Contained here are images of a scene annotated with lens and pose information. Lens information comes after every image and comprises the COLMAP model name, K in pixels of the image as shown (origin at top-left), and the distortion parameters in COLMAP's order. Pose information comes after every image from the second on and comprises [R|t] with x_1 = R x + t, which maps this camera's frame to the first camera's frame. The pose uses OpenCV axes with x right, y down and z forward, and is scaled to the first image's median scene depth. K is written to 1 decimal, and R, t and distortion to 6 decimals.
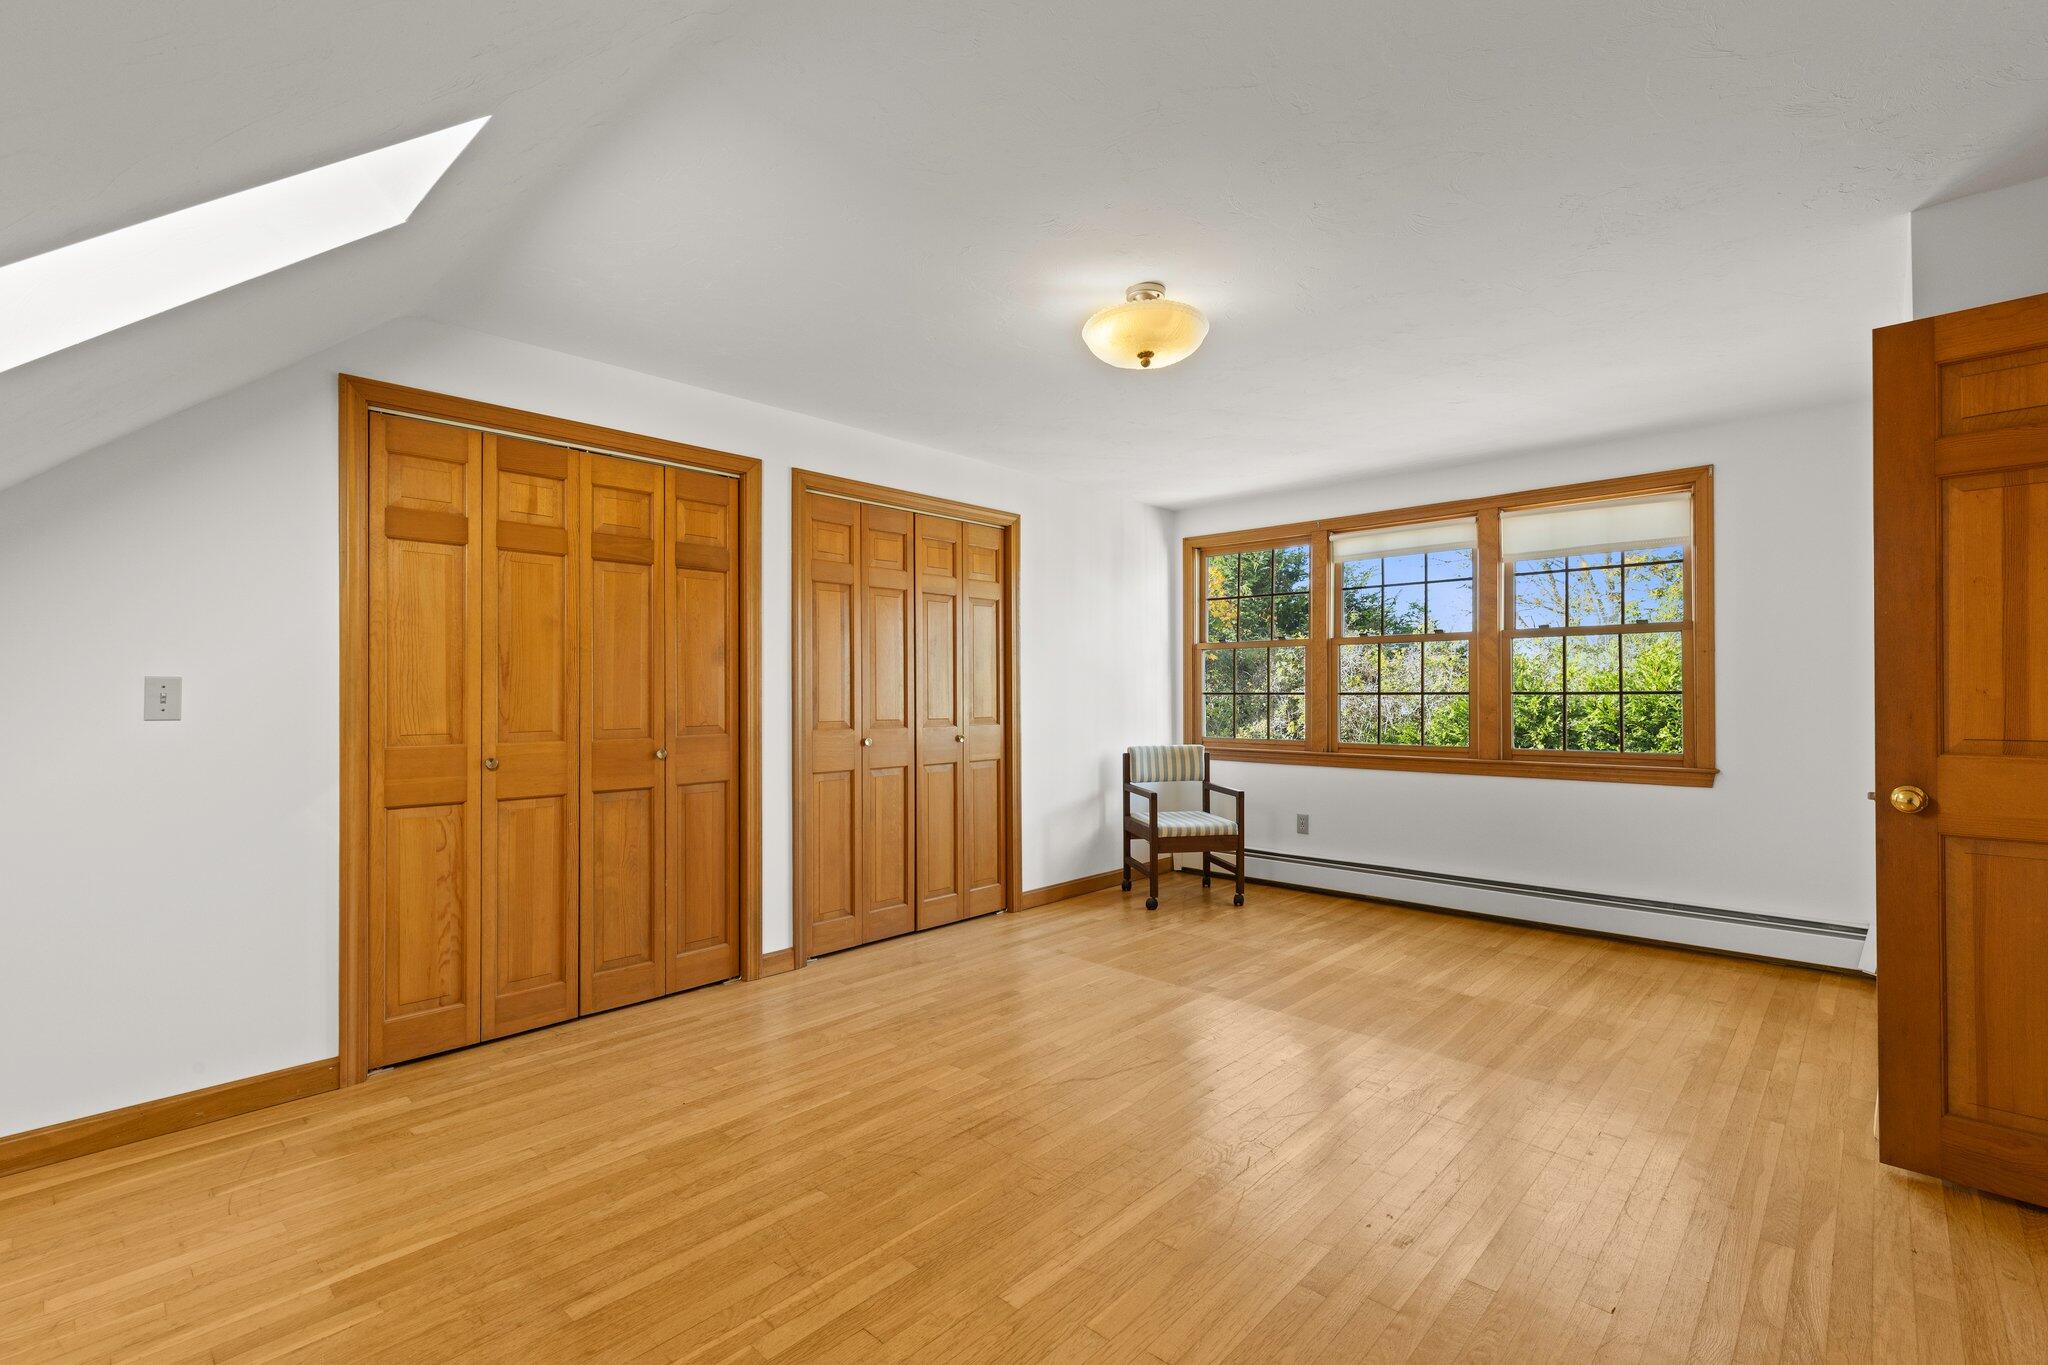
lens RADIAL K [[919.8, 0, 1024.0], [0, 919.8, 682.5], [0, 0, 1]] dist [0.002120, 0.000353]
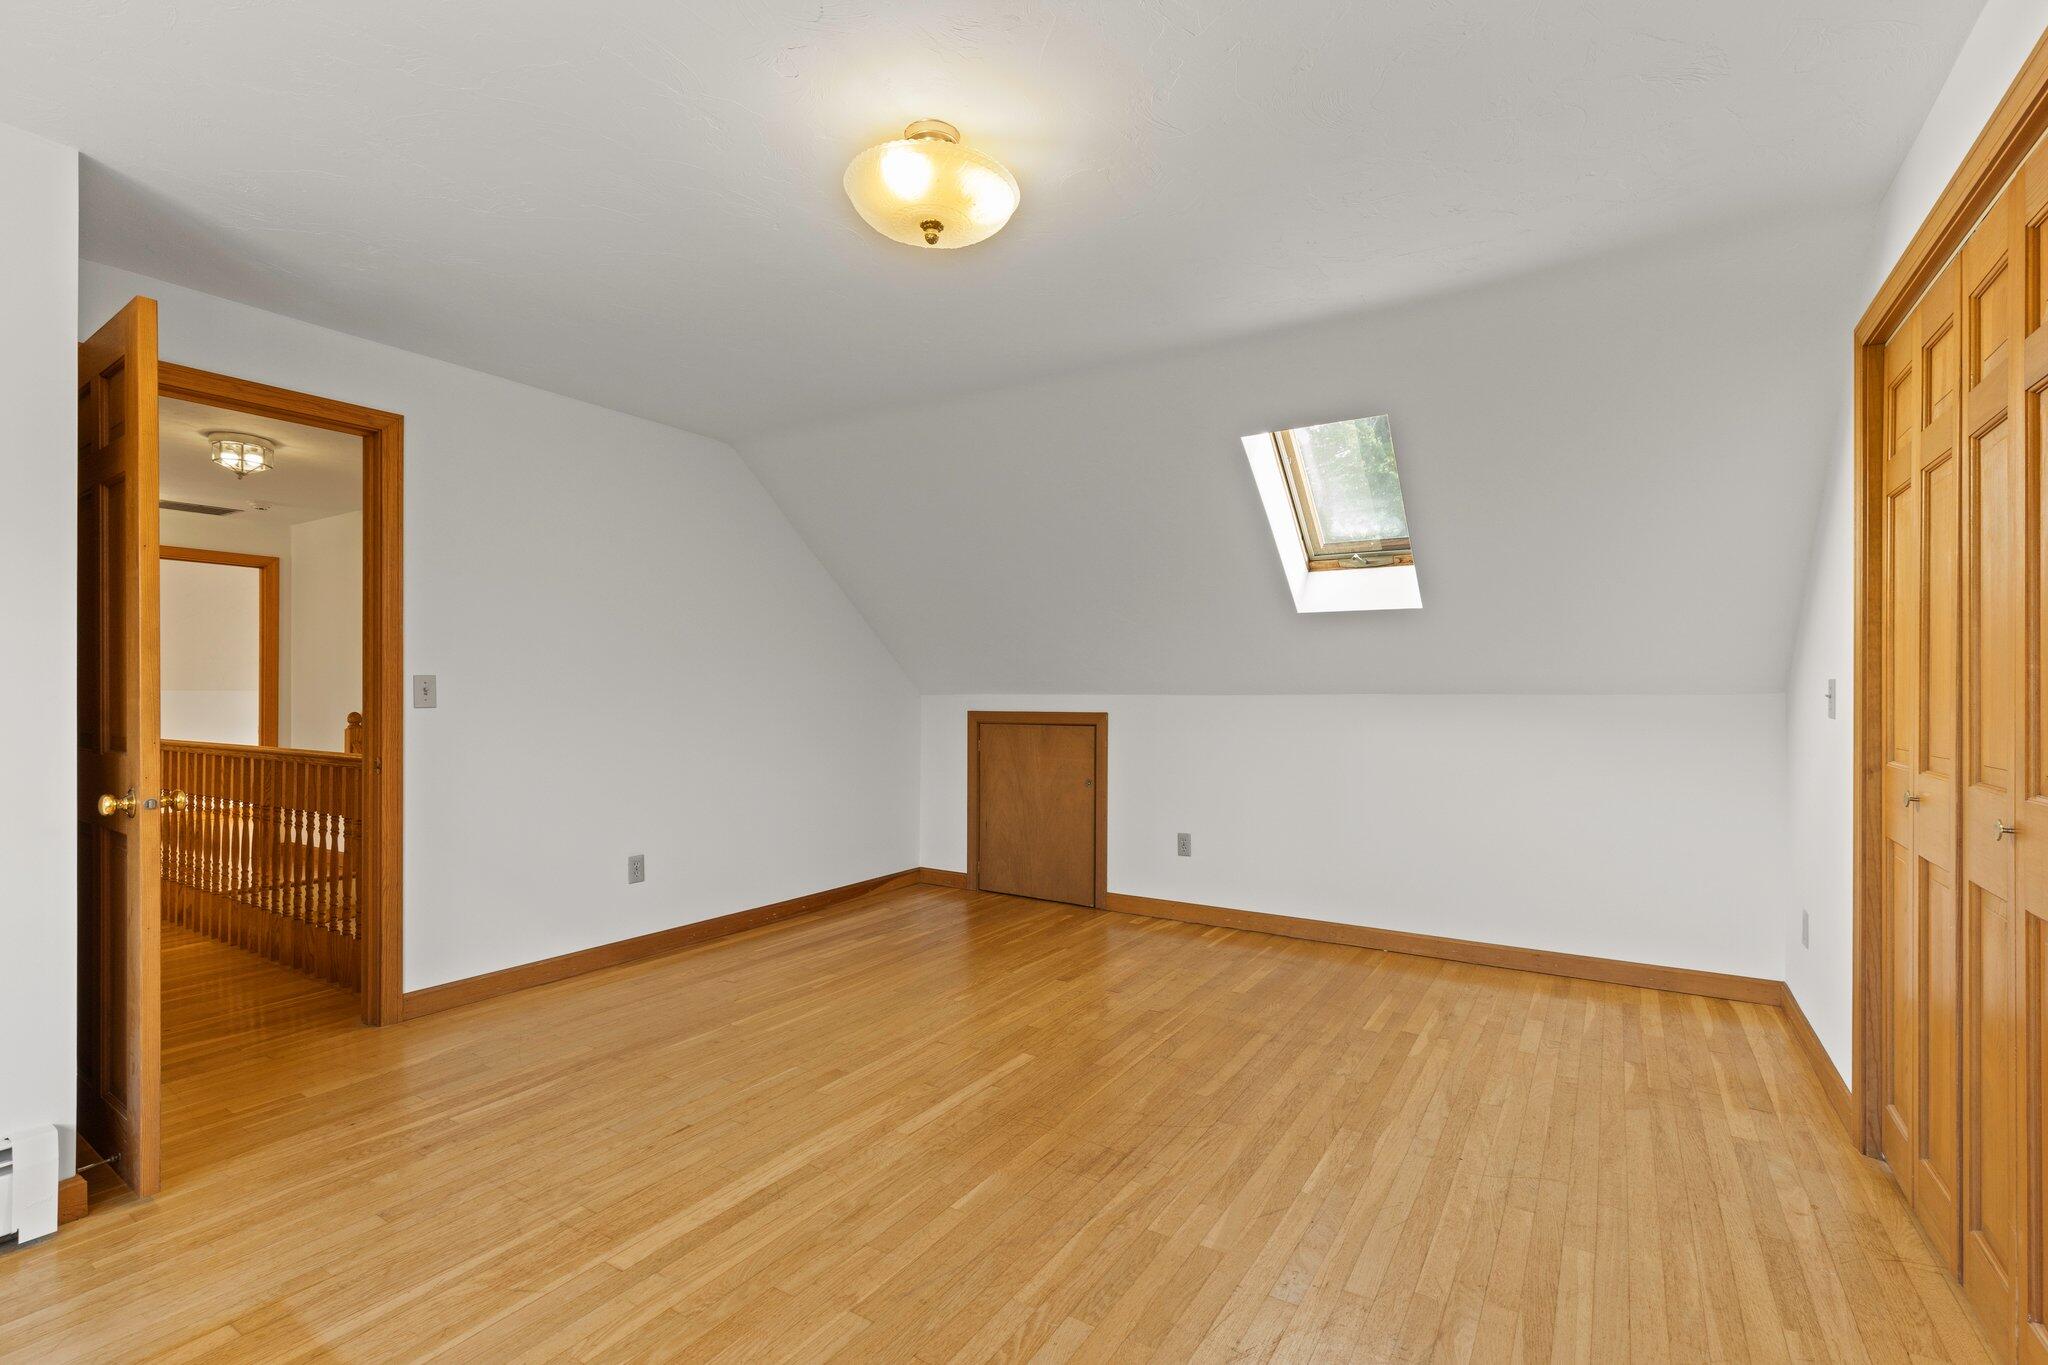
lens RADIAL K [[919.8, 0, 1024.0], [0, 919.8, 682.5], [0, 0, 1]] dist [0.002120, 0.000353]
pose [[-0.983525, -0.001851, -0.180765, 0.127880], [0.002277, 0.999741, -0.022622, 0.013705], [0.180760, -0.022661, -0.983266, 1.146325]]
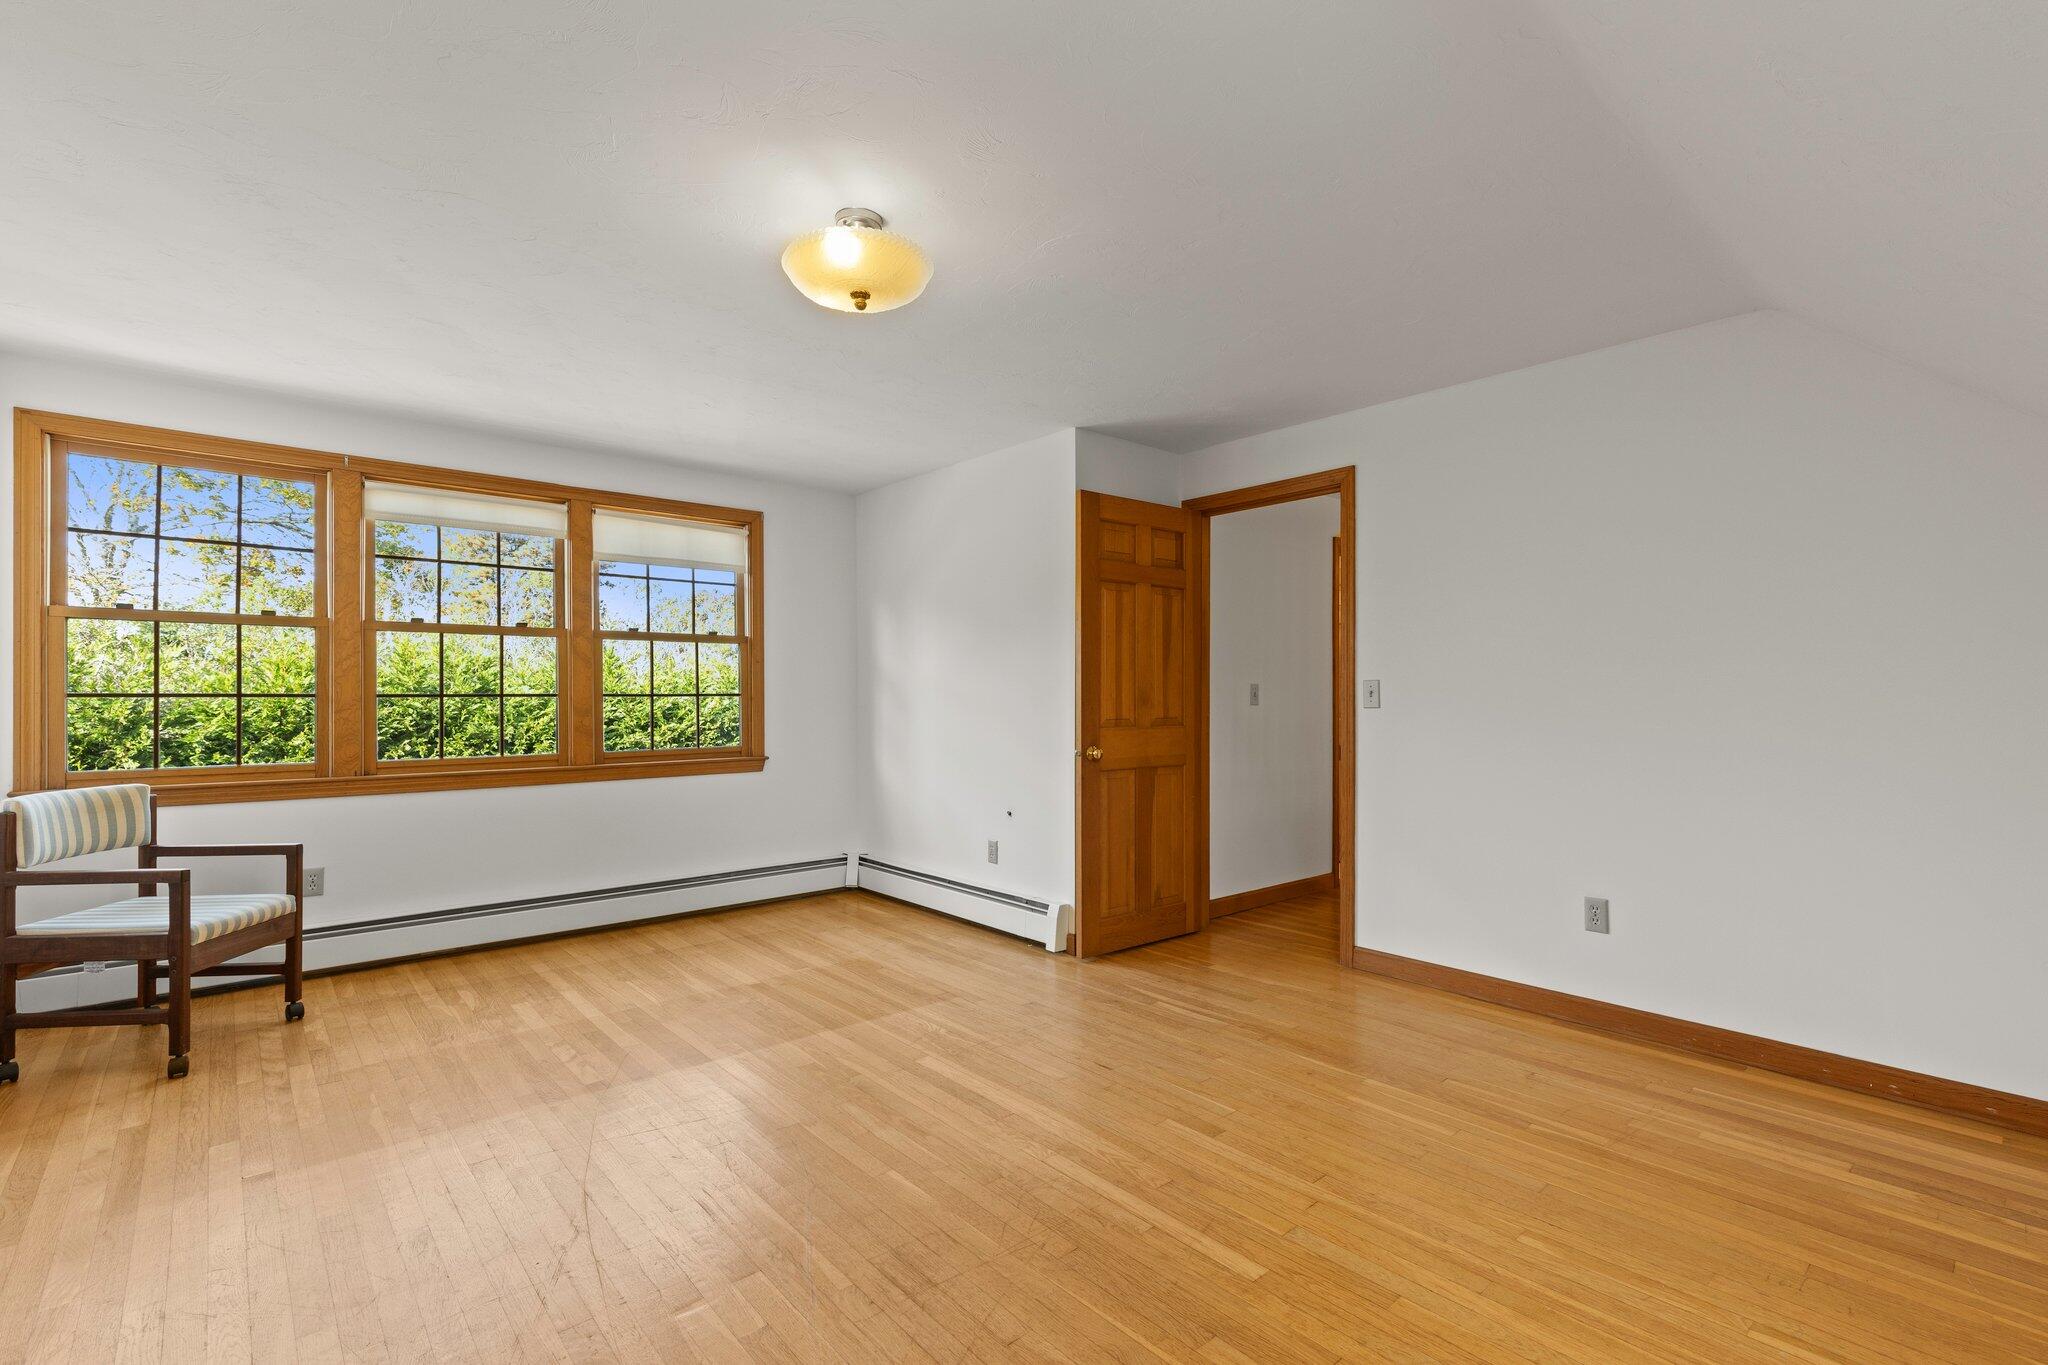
lens RADIAL K [[924.4, 0, 1065.8], [0, 924.4, 685.6], [0, 0, 1]] dist [0.003054, 0.000340]
pose [[0.072194, 0.011101, 0.997329, -0.469060], [-0.011220, 0.999884, -0.010318, 0.006856], [-0.997328, -0.010445, 0.072310, 0.495356]]
